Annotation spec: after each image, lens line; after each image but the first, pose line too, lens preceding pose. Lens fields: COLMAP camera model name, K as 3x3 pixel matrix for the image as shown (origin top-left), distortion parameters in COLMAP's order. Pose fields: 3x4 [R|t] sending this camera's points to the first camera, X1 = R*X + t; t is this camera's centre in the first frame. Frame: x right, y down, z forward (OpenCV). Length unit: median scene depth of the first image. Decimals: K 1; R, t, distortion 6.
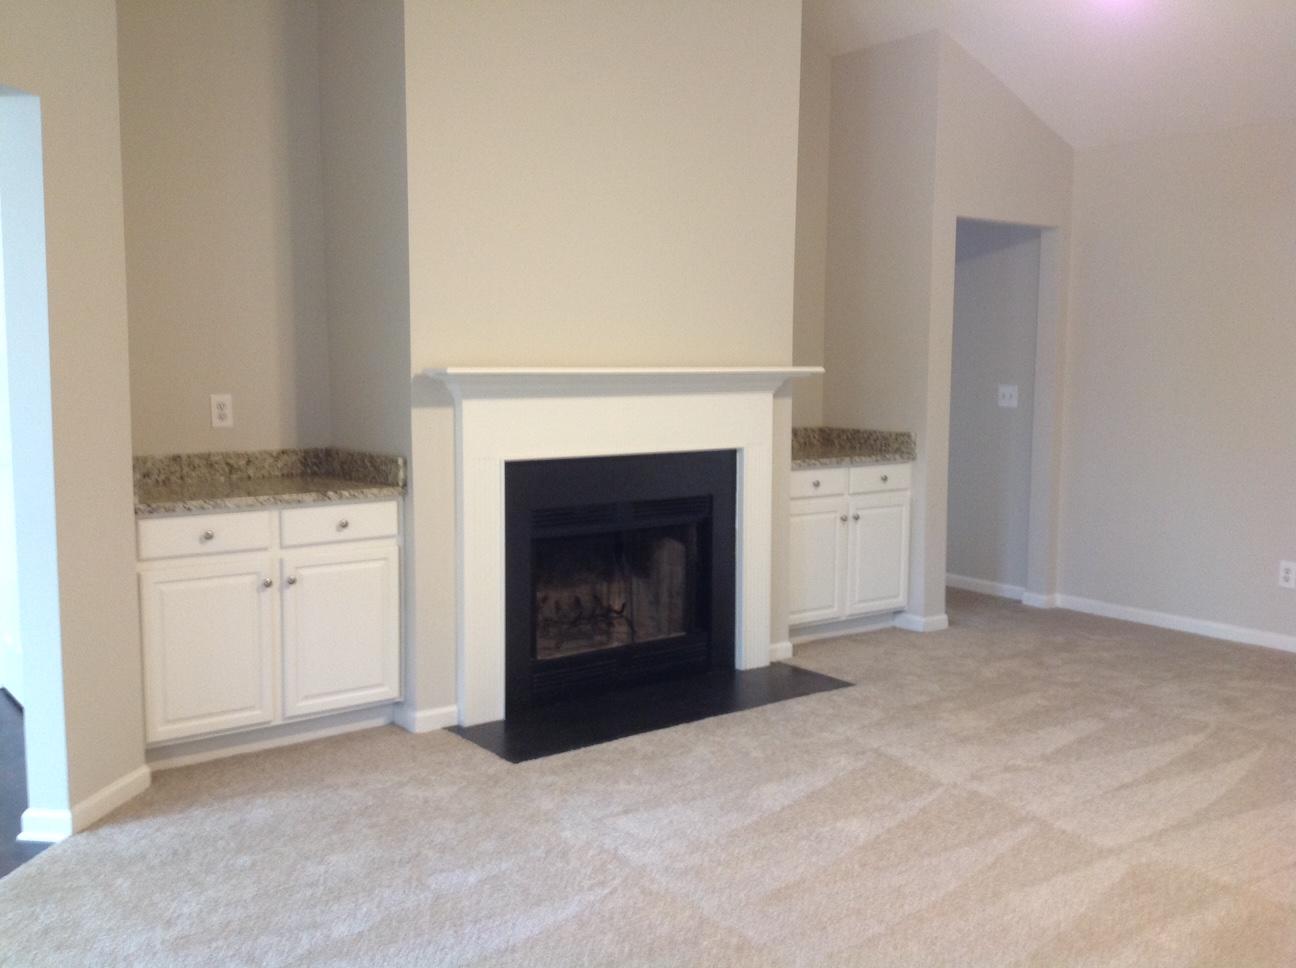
lens RADIAL K [[1241.8, 0, 648.0], [0, 1241.8, 484.0], [0, 0, 1]] dist [0.174827, -0.444676]
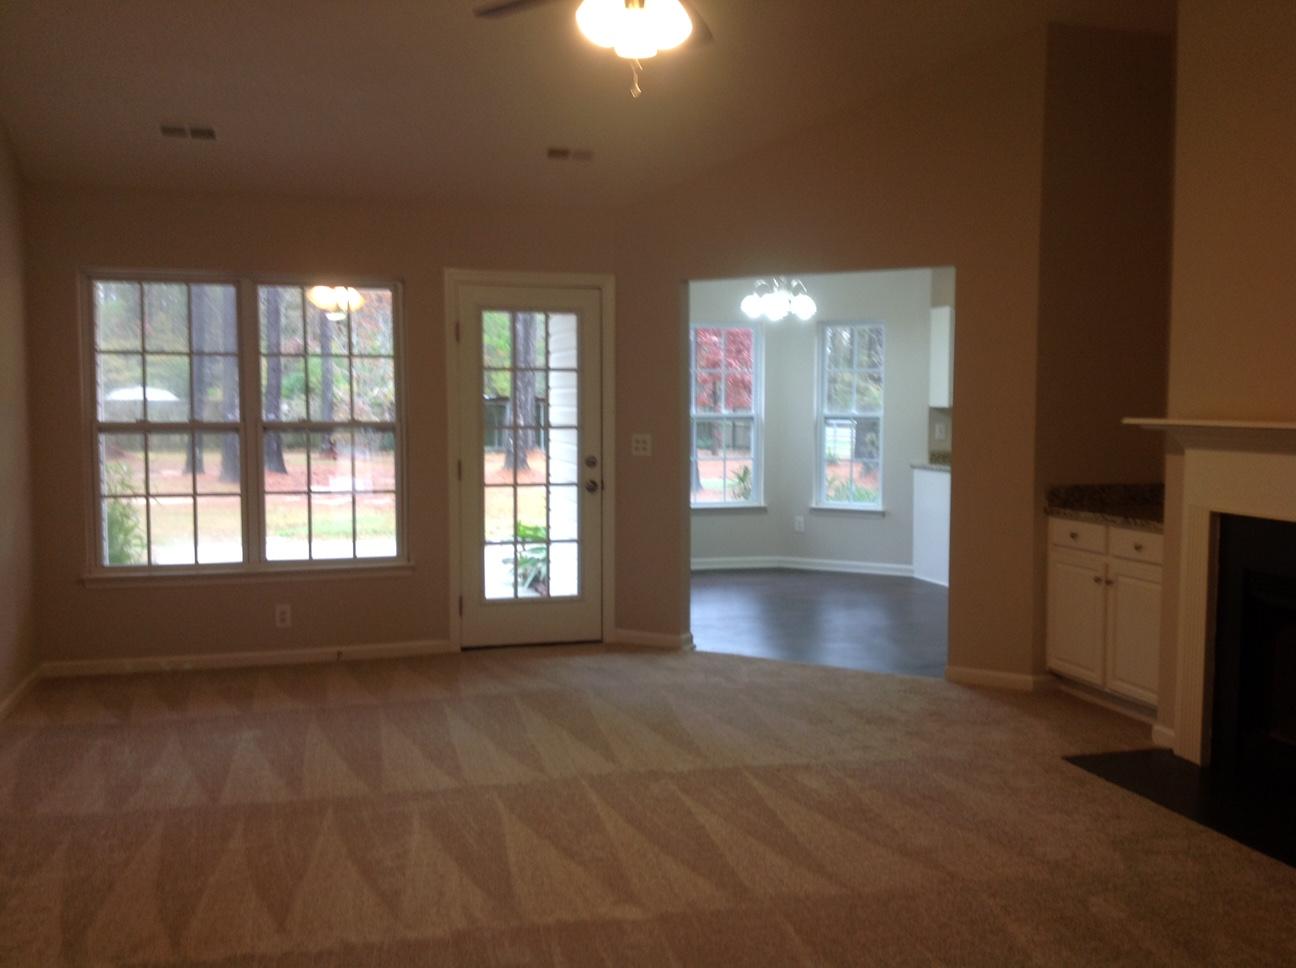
lens RADIAL K [[1241.8, 0, 648.0], [0, 1241.8, 484.0], [0, 0, 1]] dist [0.174827, -0.444676]
pose [[-0.346607, 0.040795, -0.937123, 1.100083], [-0.133442, 0.986748, 0.092311, -0.080071], [0.928470, 0.157047, -0.336570, 0.967467]]
